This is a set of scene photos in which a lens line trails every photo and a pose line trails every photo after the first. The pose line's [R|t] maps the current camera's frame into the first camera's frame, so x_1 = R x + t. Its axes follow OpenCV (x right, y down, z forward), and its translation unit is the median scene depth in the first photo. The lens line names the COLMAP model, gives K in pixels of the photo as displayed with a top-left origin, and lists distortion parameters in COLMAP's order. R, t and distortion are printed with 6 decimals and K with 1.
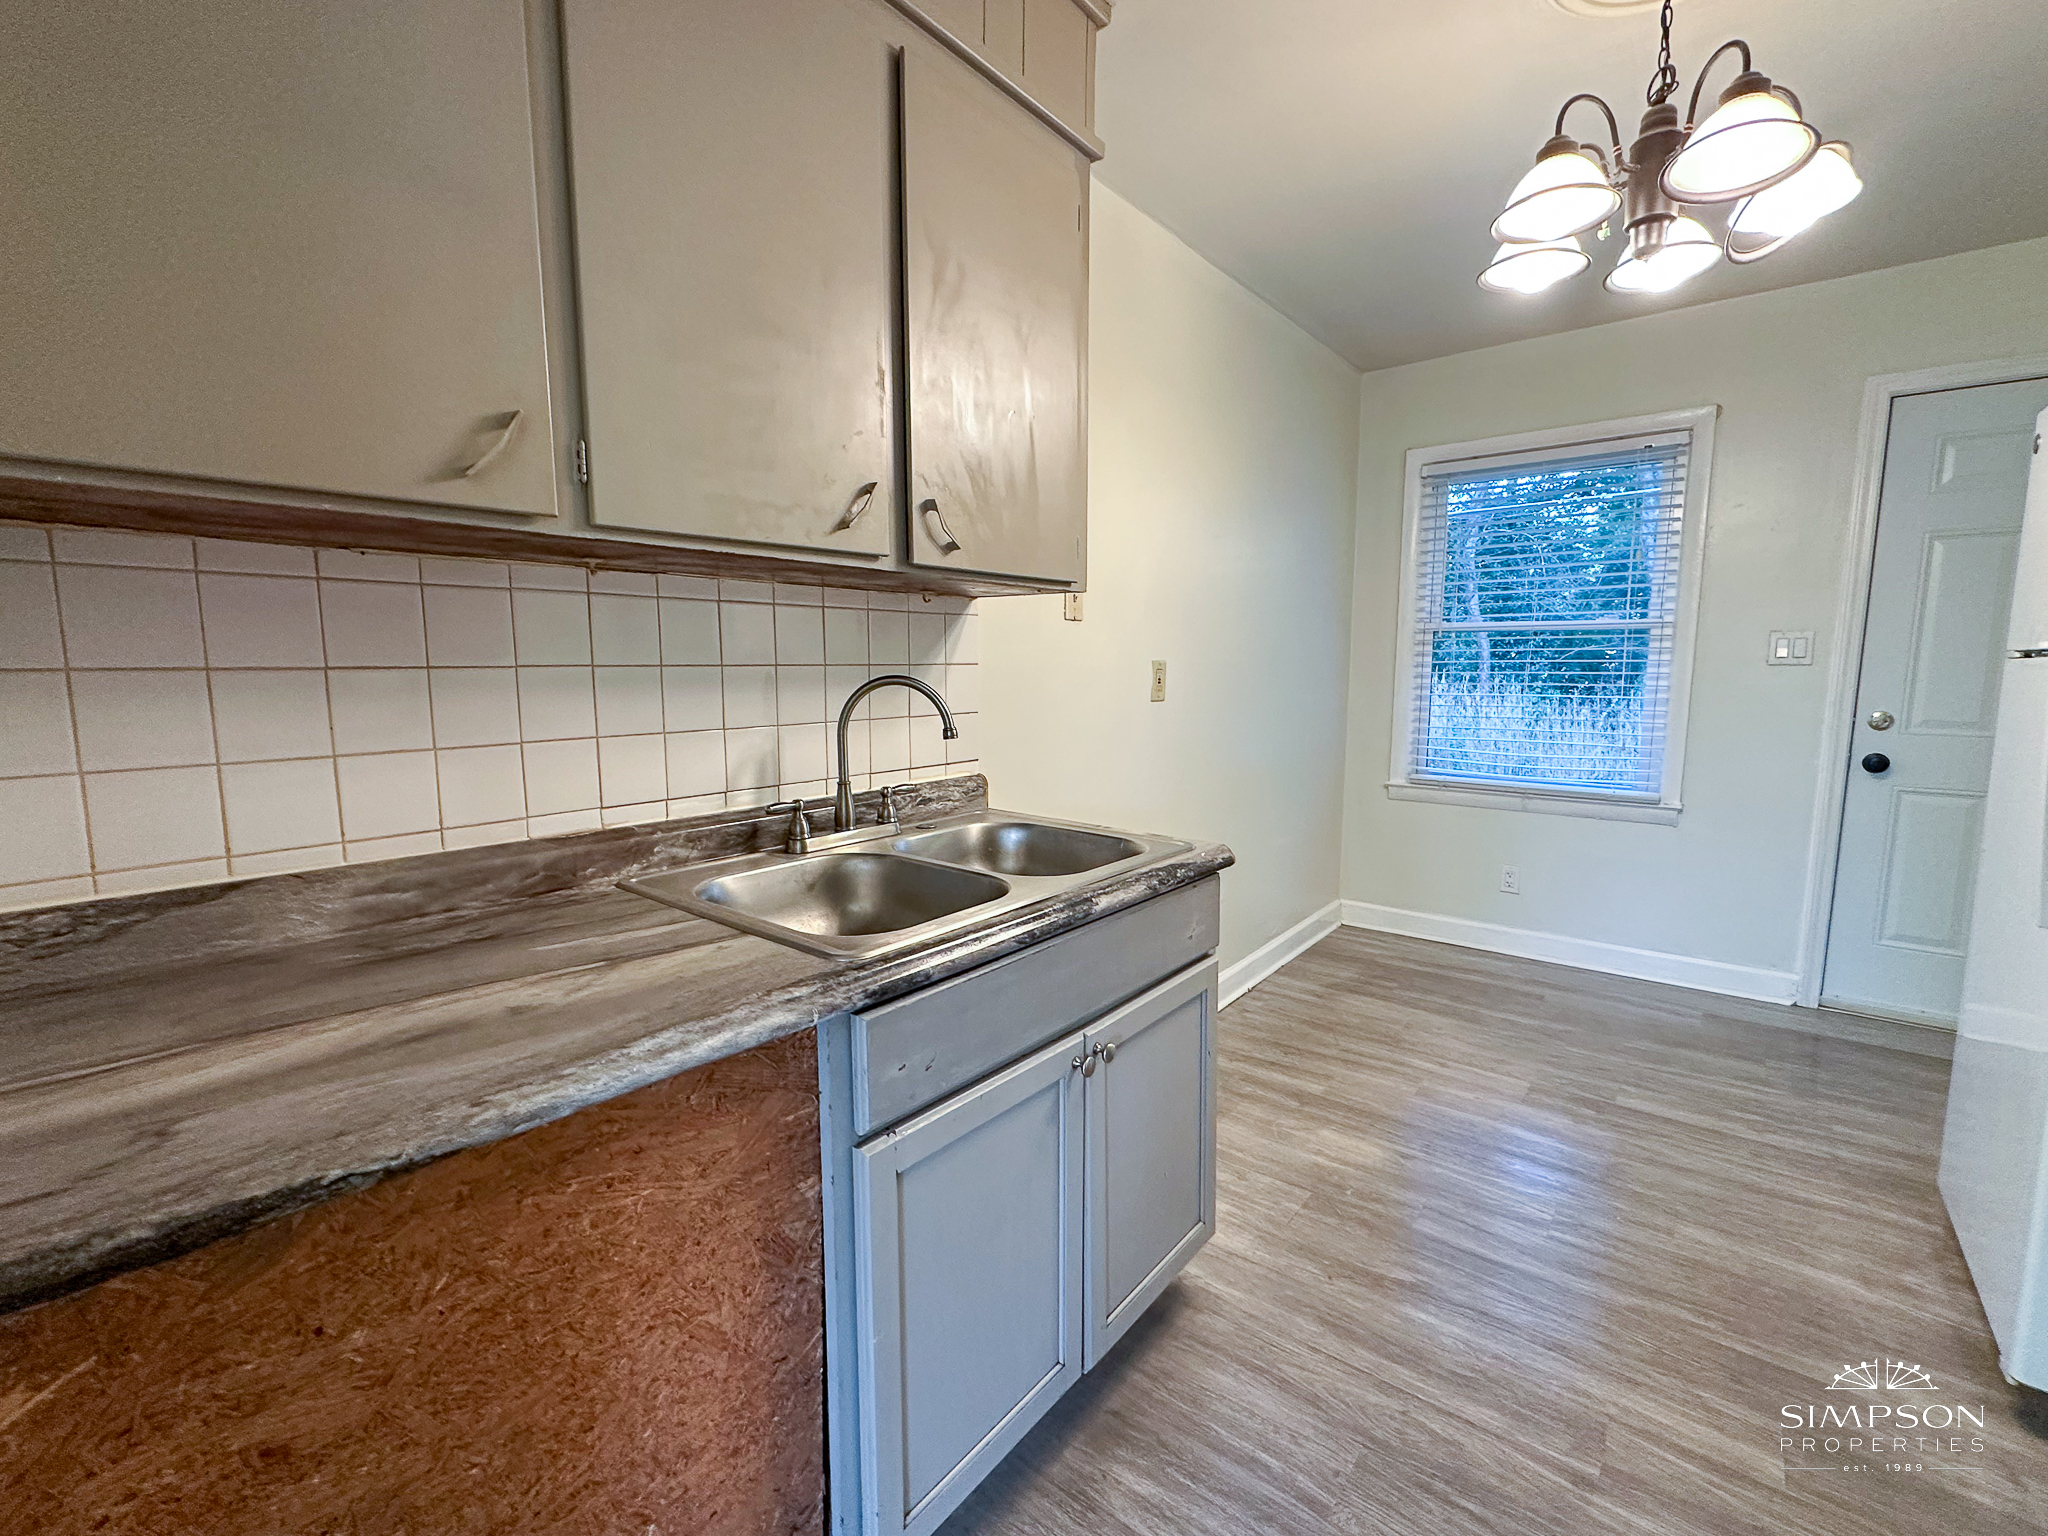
lens RADIAL K [[886.5, 0, 1026.4], [0, 886.5, 770.7], [0, 0, 1]] dist [-0.001735, -0.000017]
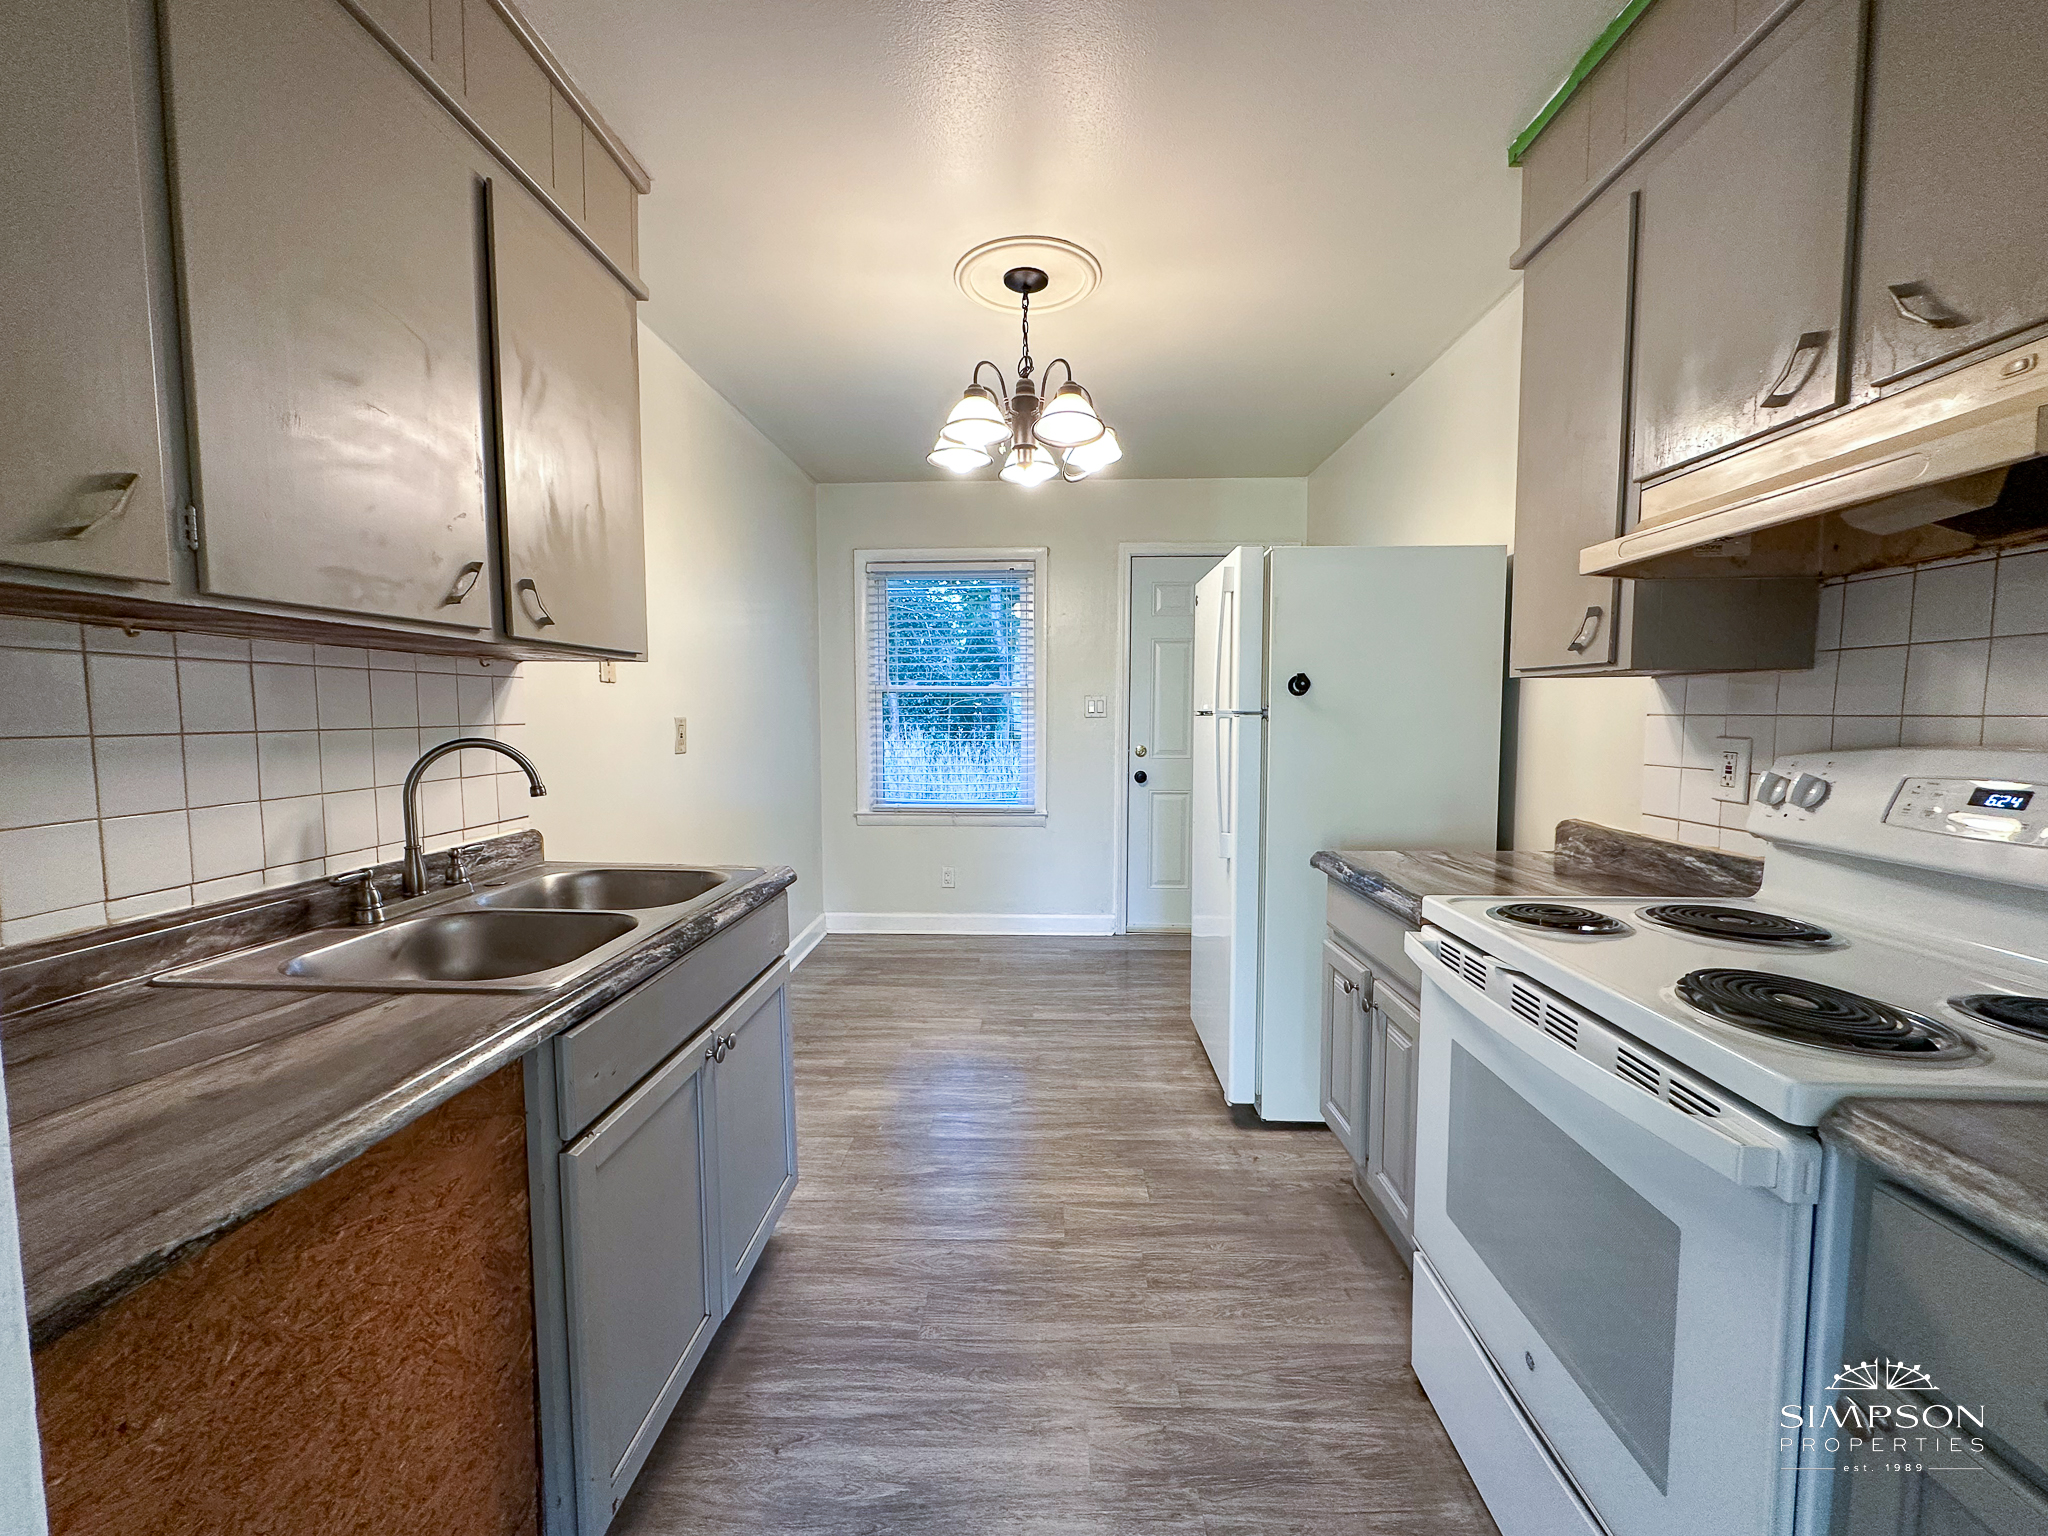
lens RADIAL K [[812.1, 0, 1032.0], [0, 812.1, 772.3], [0, 0, 1]] dist [-0.000393, 0.000034]
pose [[0.796310, -0.045996, 0.603137, -0.202458], [0.074189, 0.997003, -0.021918, 0.001368], [-0.600322, 0.062199, 0.797336, -0.147245]]
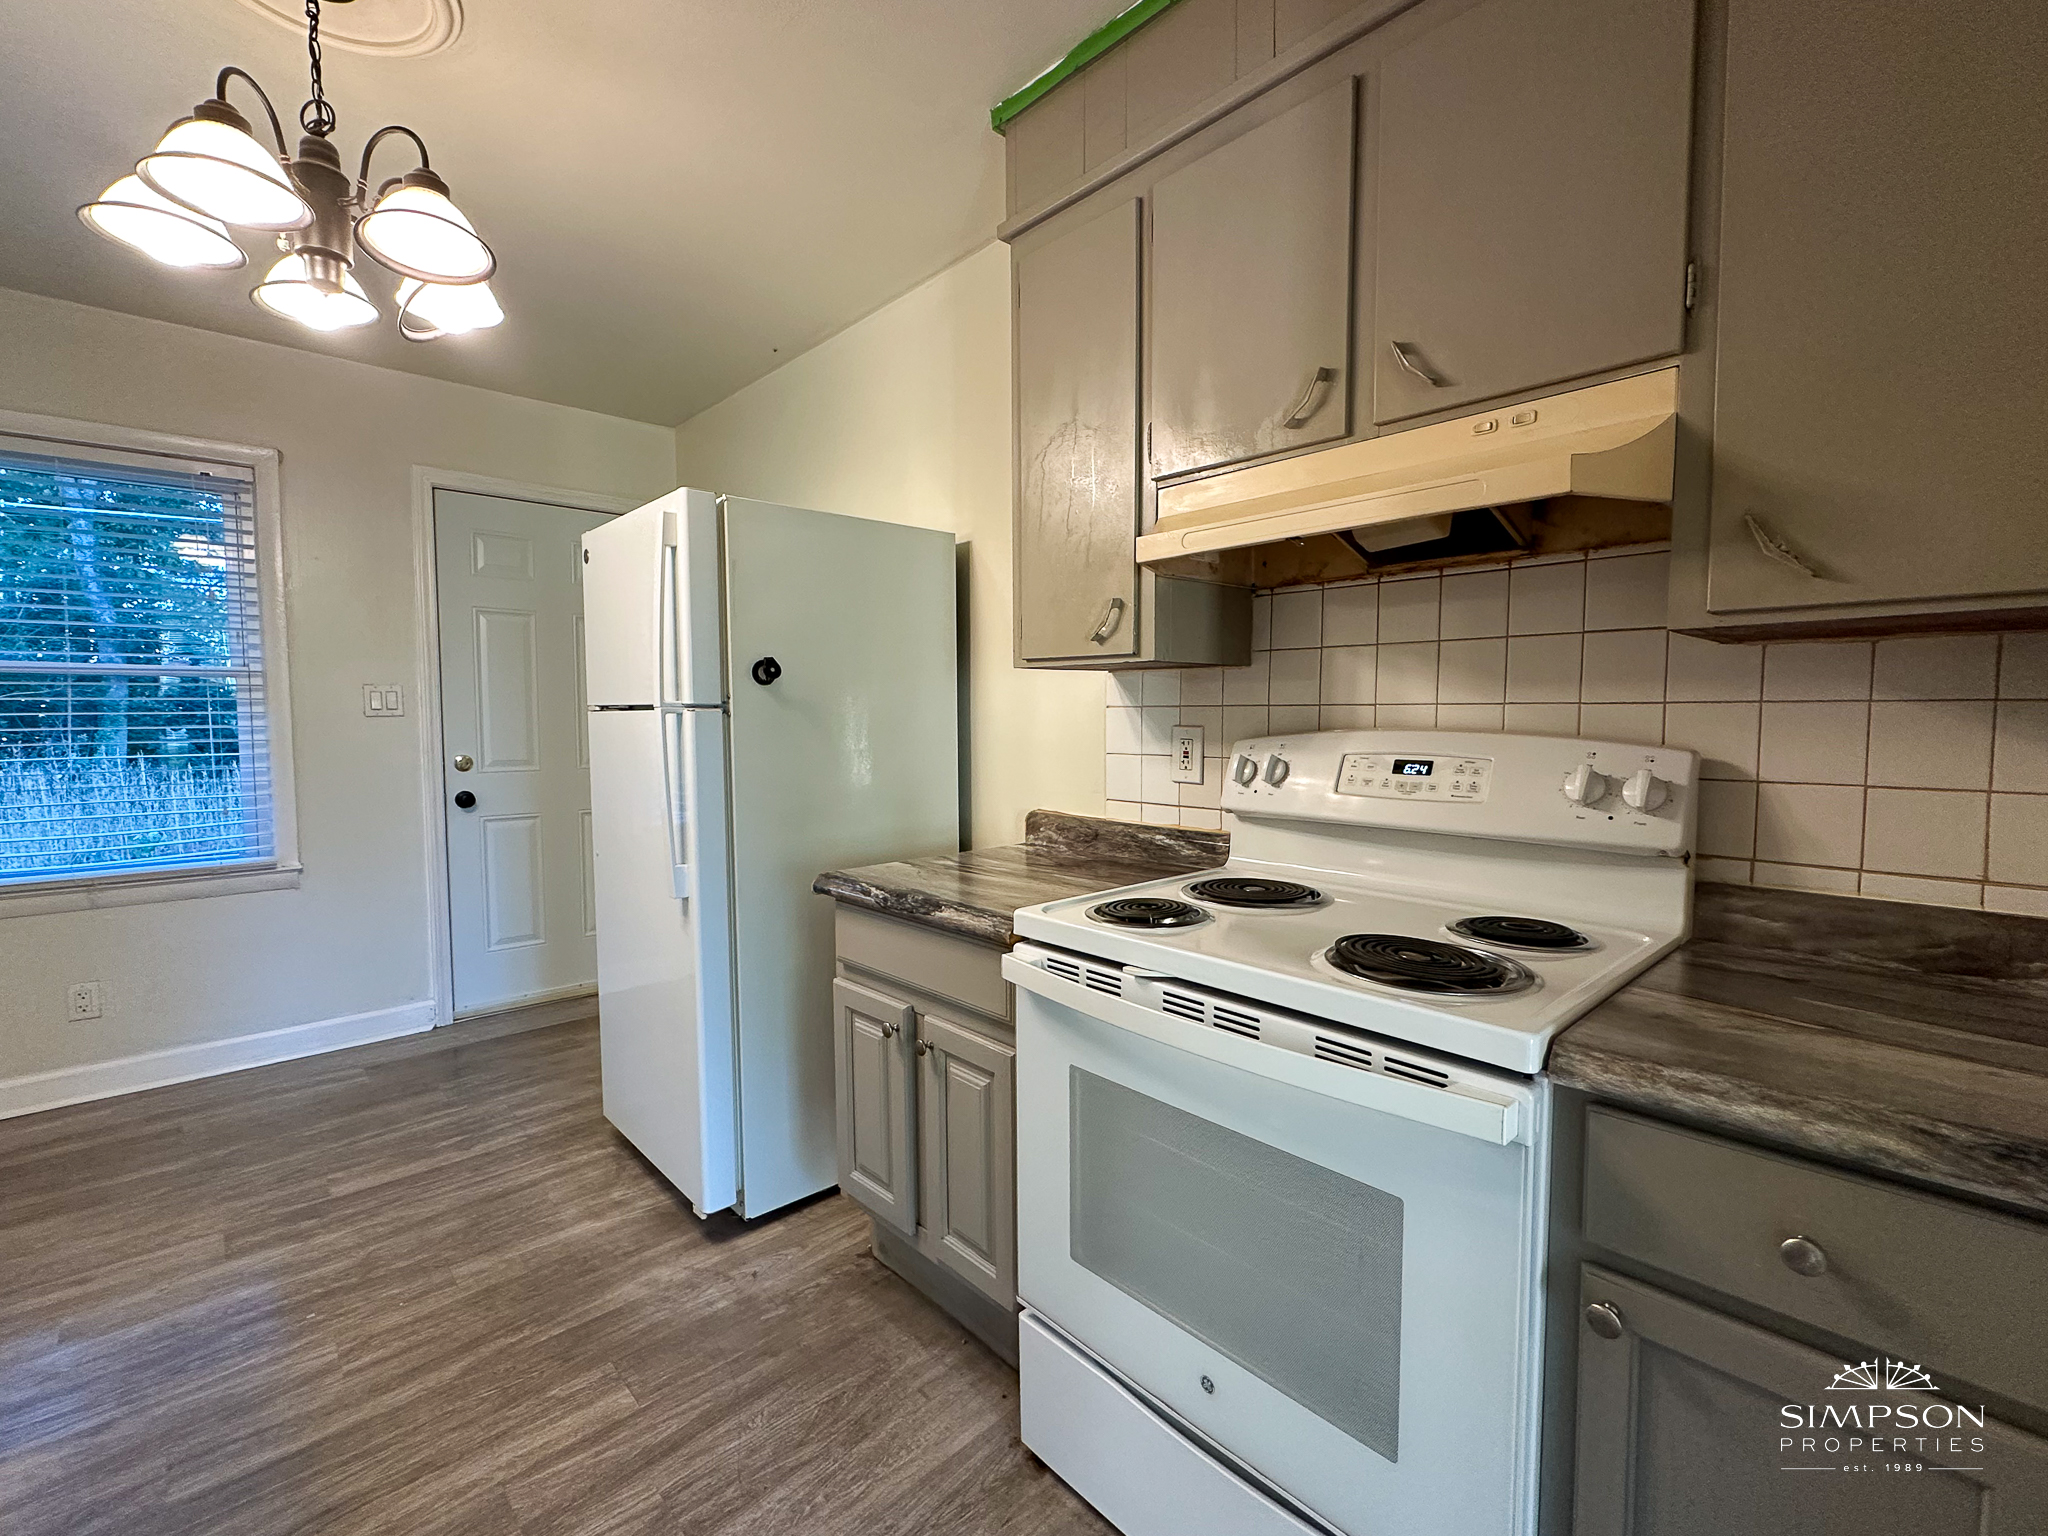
lens RADIAL K [[886.5, 0, 1026.4], [0, 886.5, 770.7], [0, 0, 1]] dist [-0.001735, -0.000017]
pose [[0.146606, -0.068461, 0.986823, -0.159490], [0.122895, 0.991134, 0.050503, -0.028525], [-0.981531, 0.113872, 0.153720, 0.179722]]
